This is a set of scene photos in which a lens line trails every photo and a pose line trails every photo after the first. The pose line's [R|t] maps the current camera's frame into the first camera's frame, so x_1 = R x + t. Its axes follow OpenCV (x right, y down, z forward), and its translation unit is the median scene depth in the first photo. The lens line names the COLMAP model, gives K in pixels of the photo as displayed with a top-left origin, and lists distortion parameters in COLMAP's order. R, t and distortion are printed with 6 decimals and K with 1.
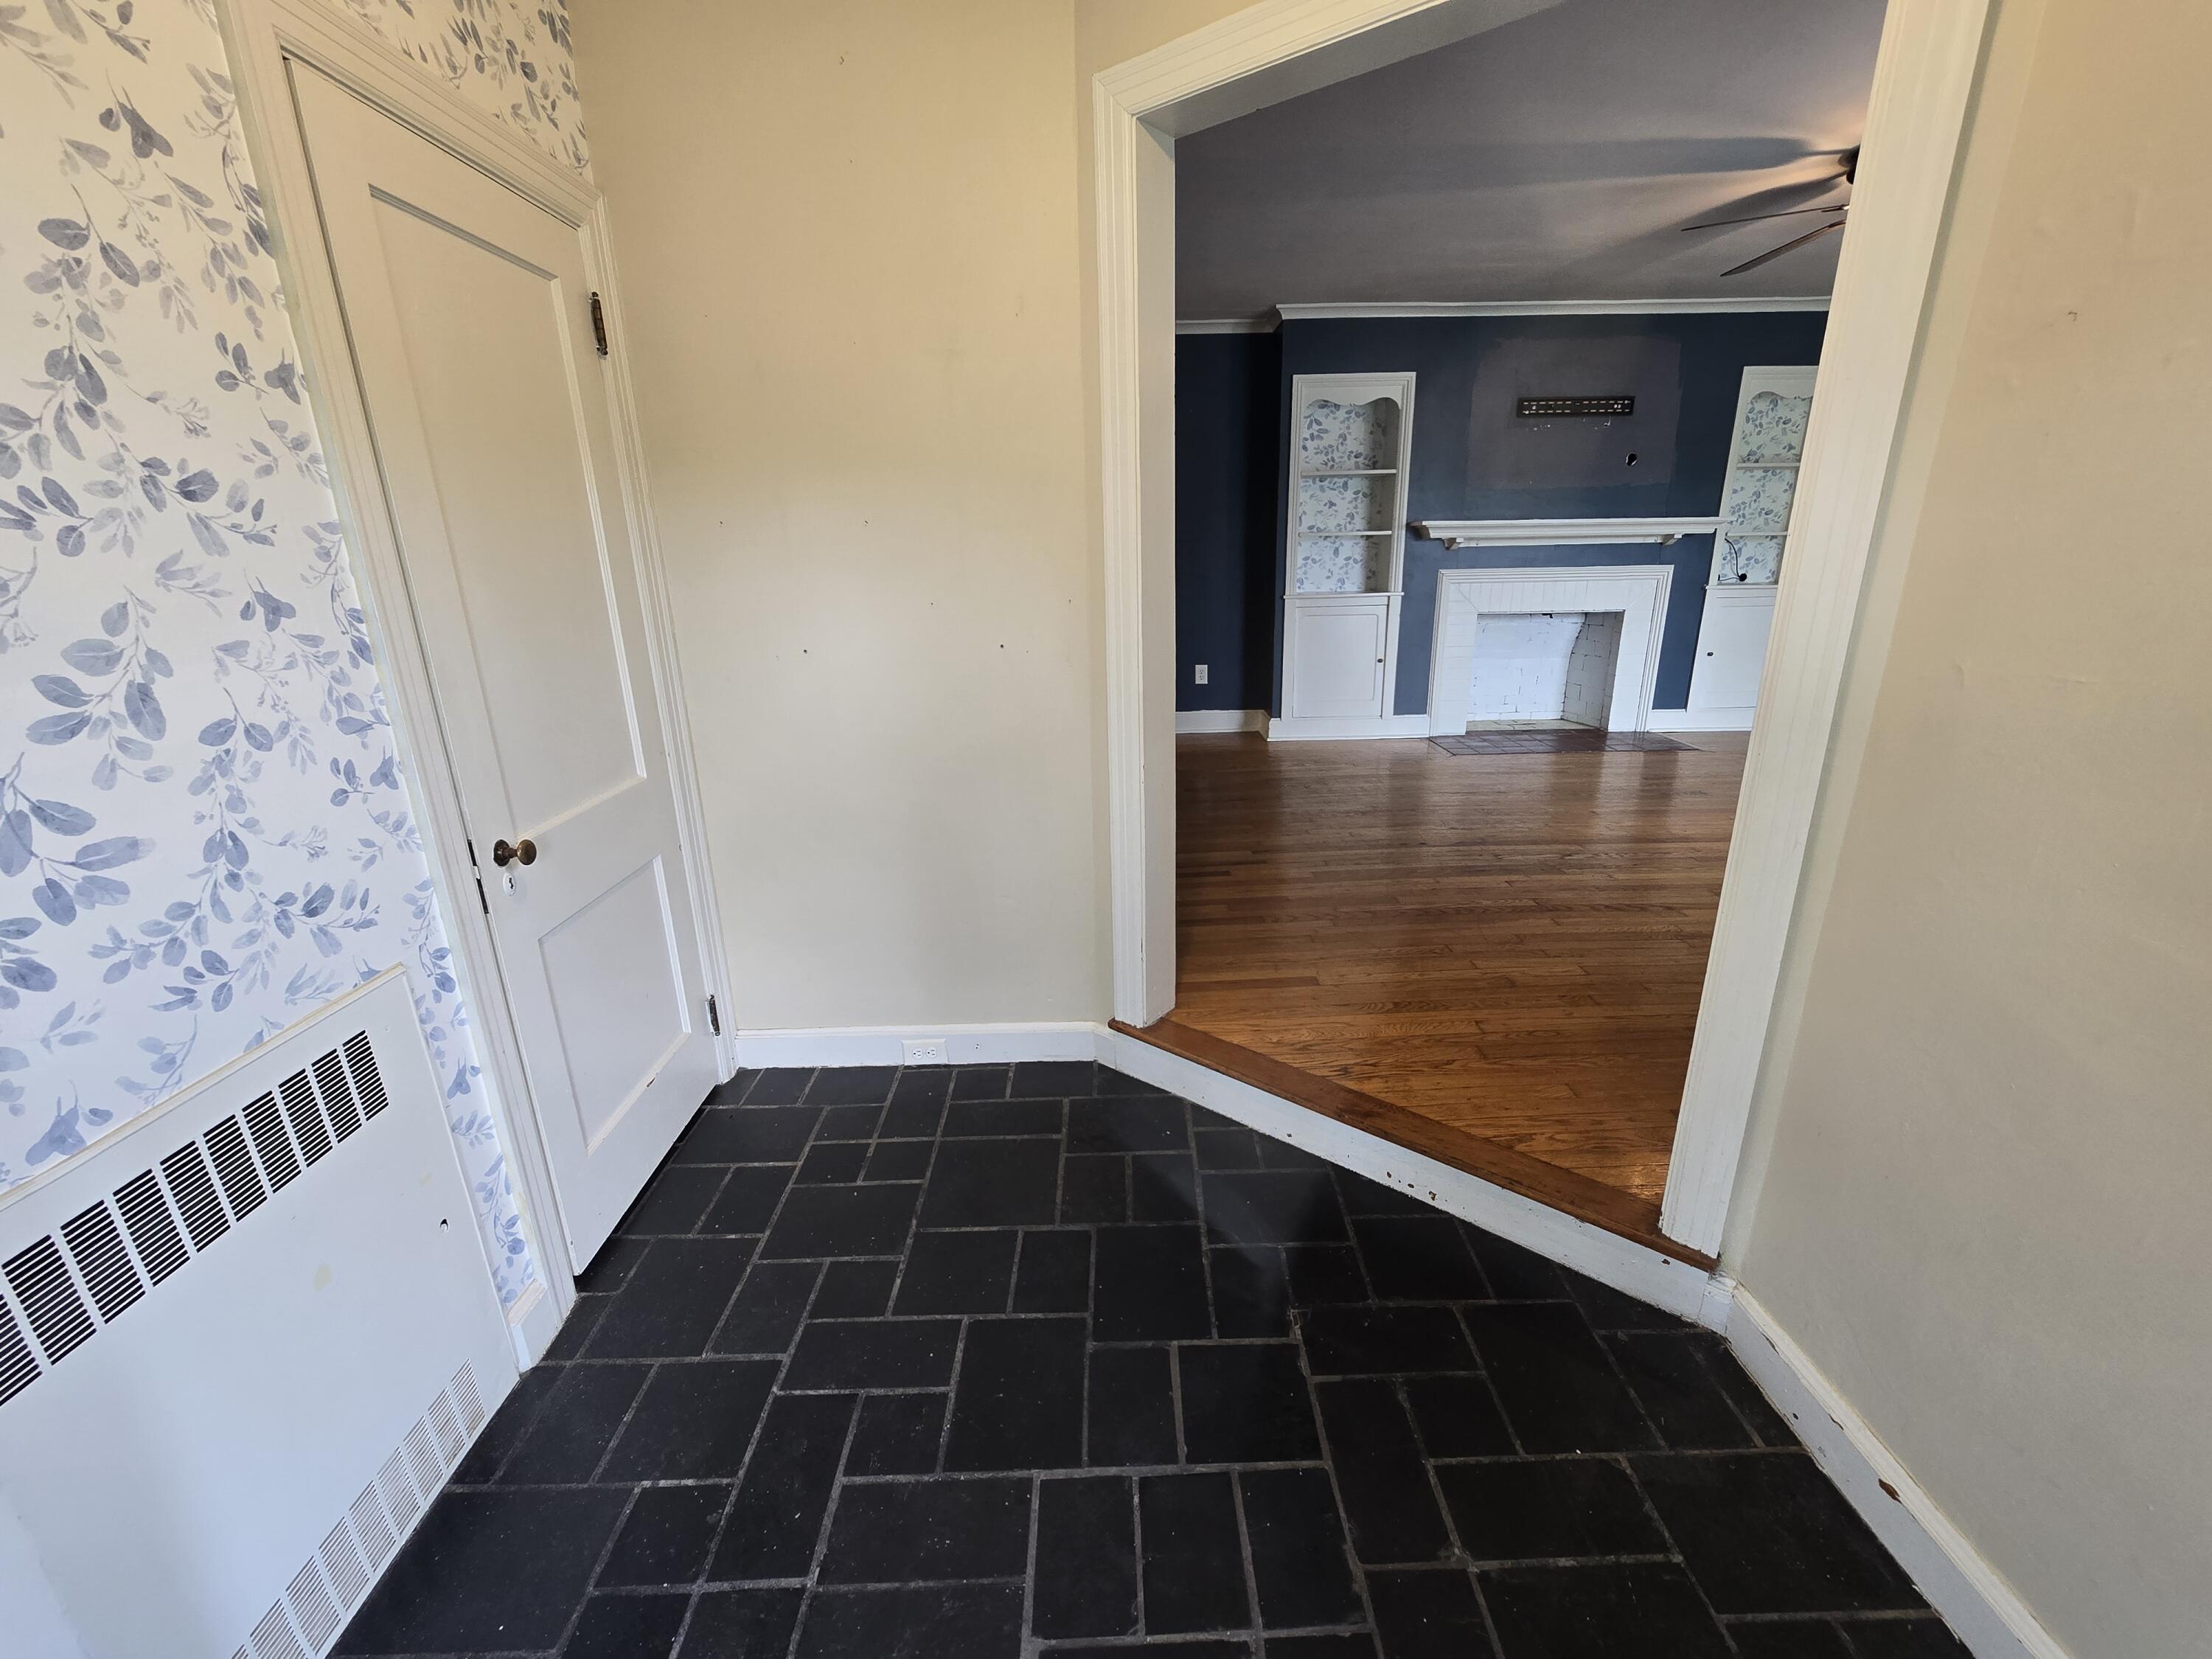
lens RADIAL K [[909.7, 0, 1126.9], [0, 909.7, 835.3], [0, 0, 1]] dist [-0.004614, 0.001556]
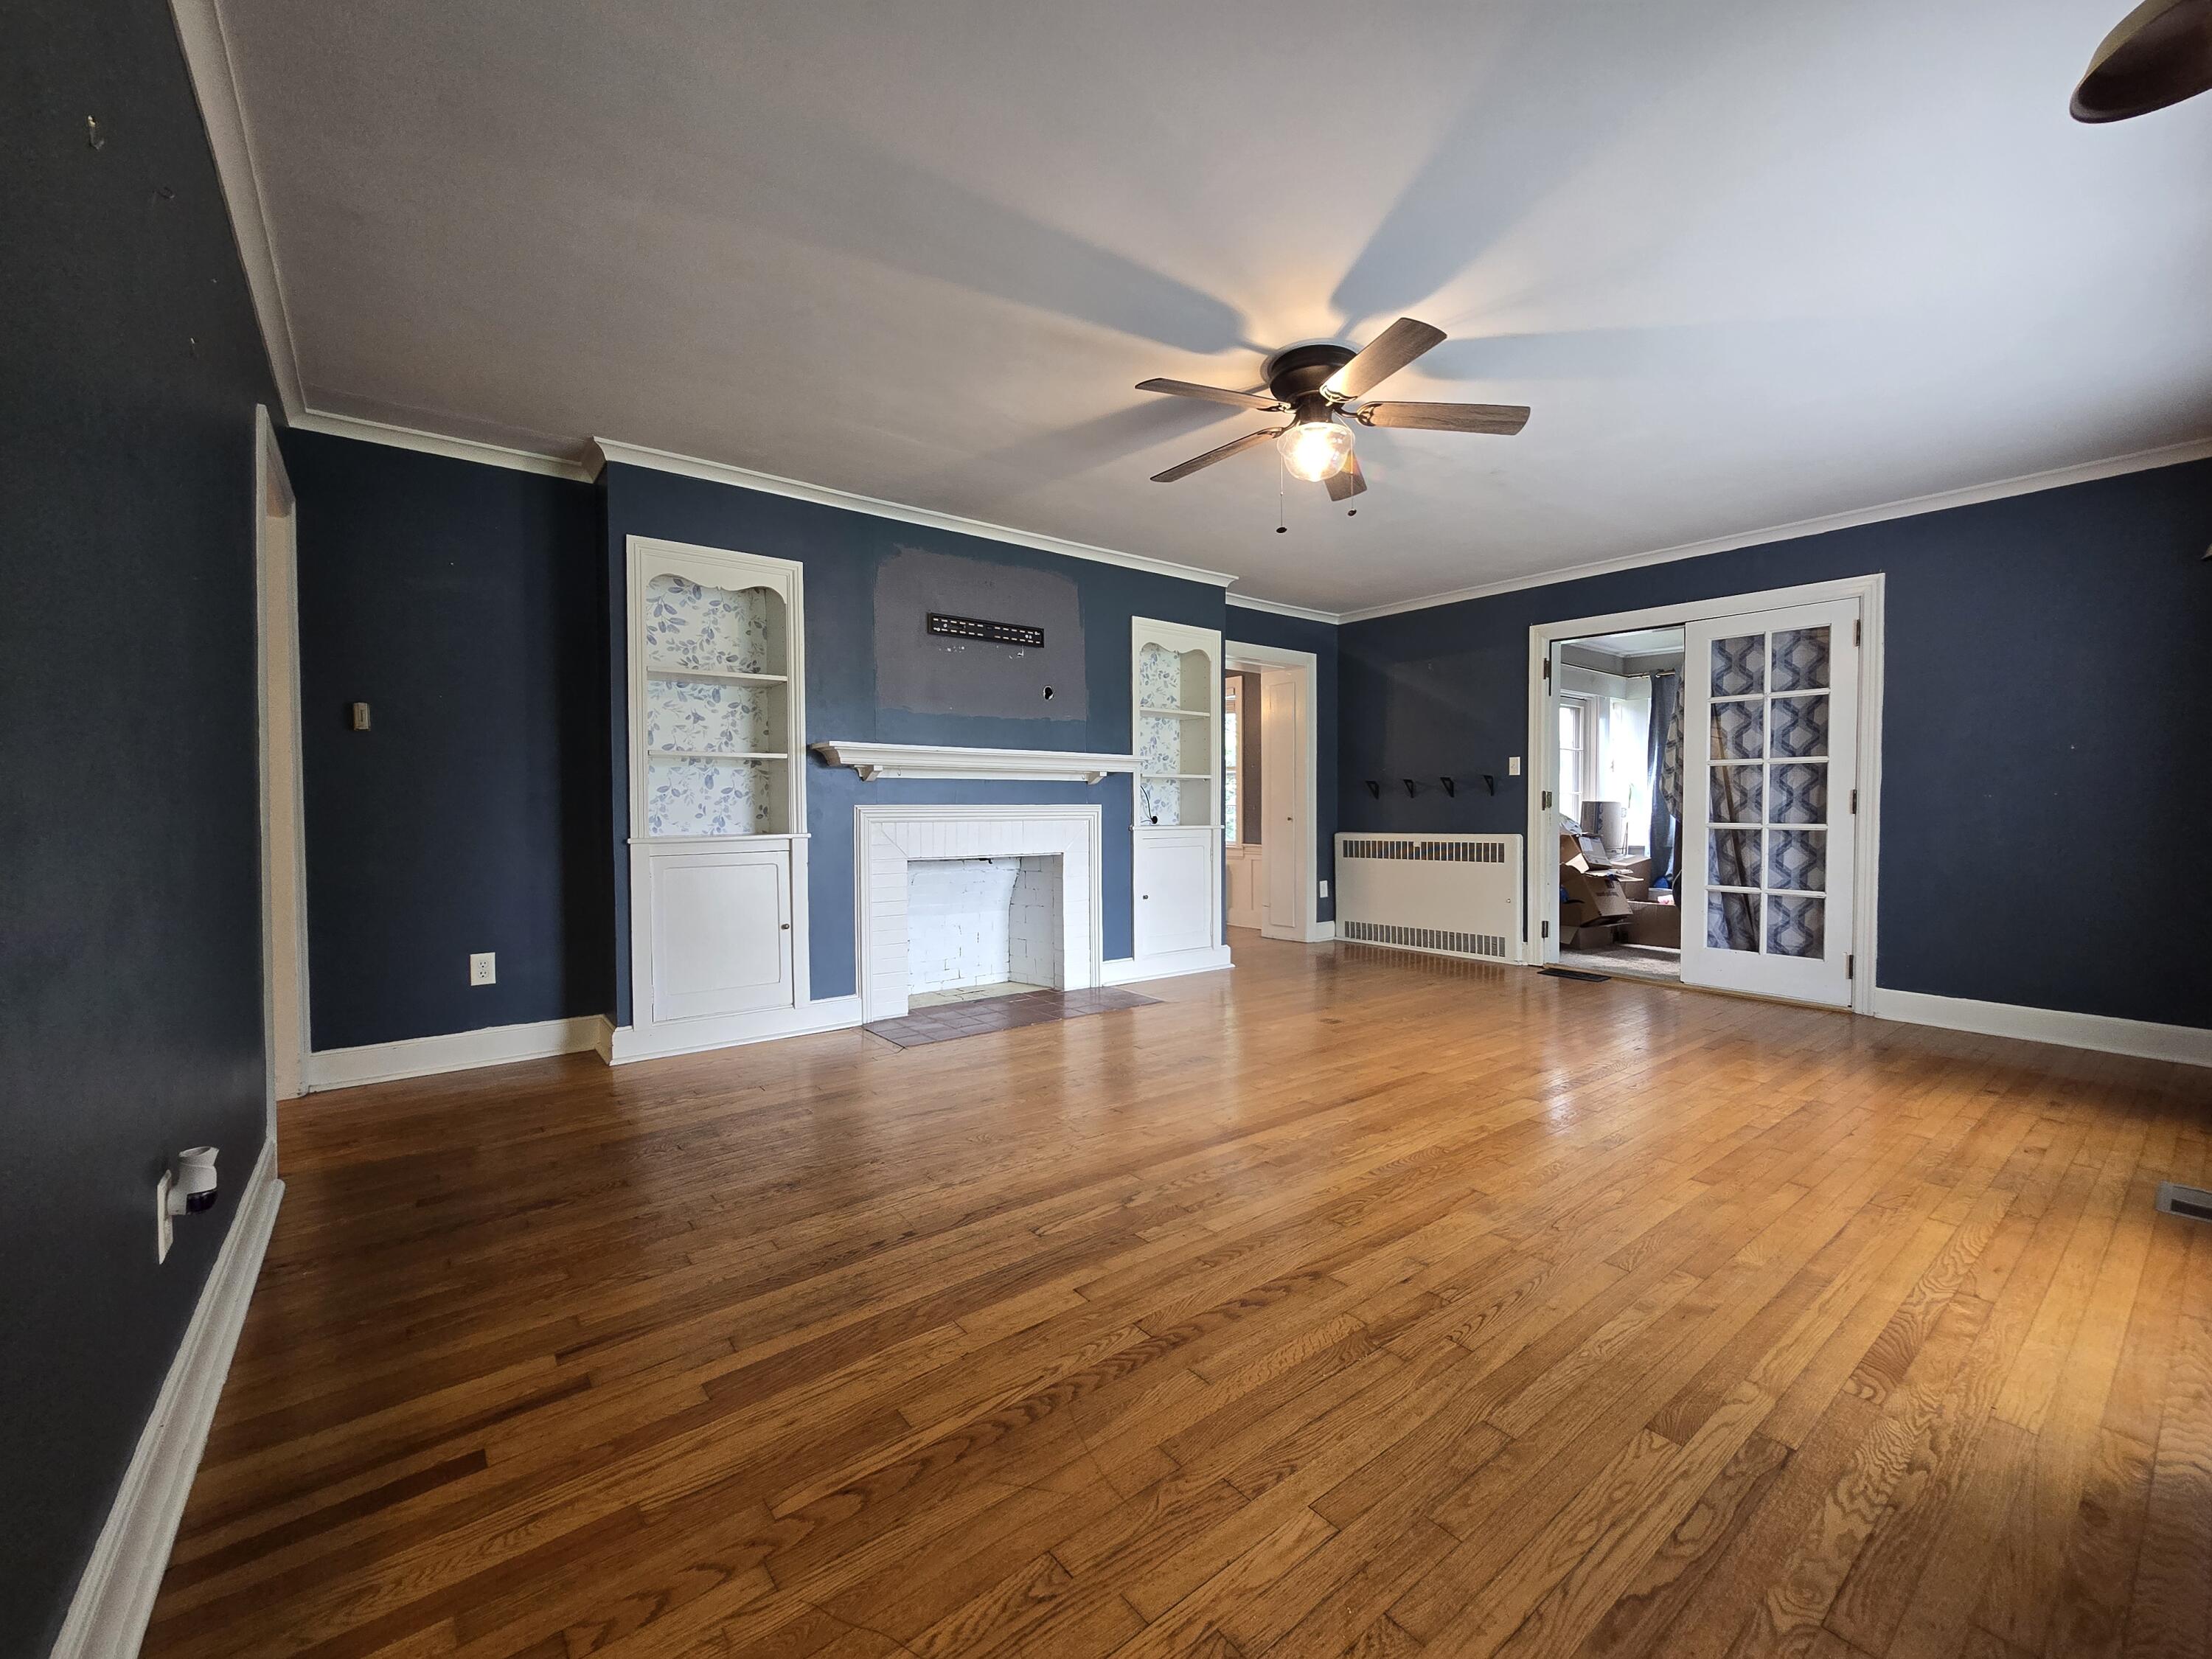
lens RADIAL K [[909.7, 0, 1127.4], [0, 909.7, 821.8], [0, 0, 1]] dist [-0.004614, 0.001556]
pose [[0.795641, 0.005096, 0.605747, 0.061419], [0.177690, 0.954014, -0.241420, -0.052117], [-0.579121, 0.299719, 0.758147, 0.286042]]
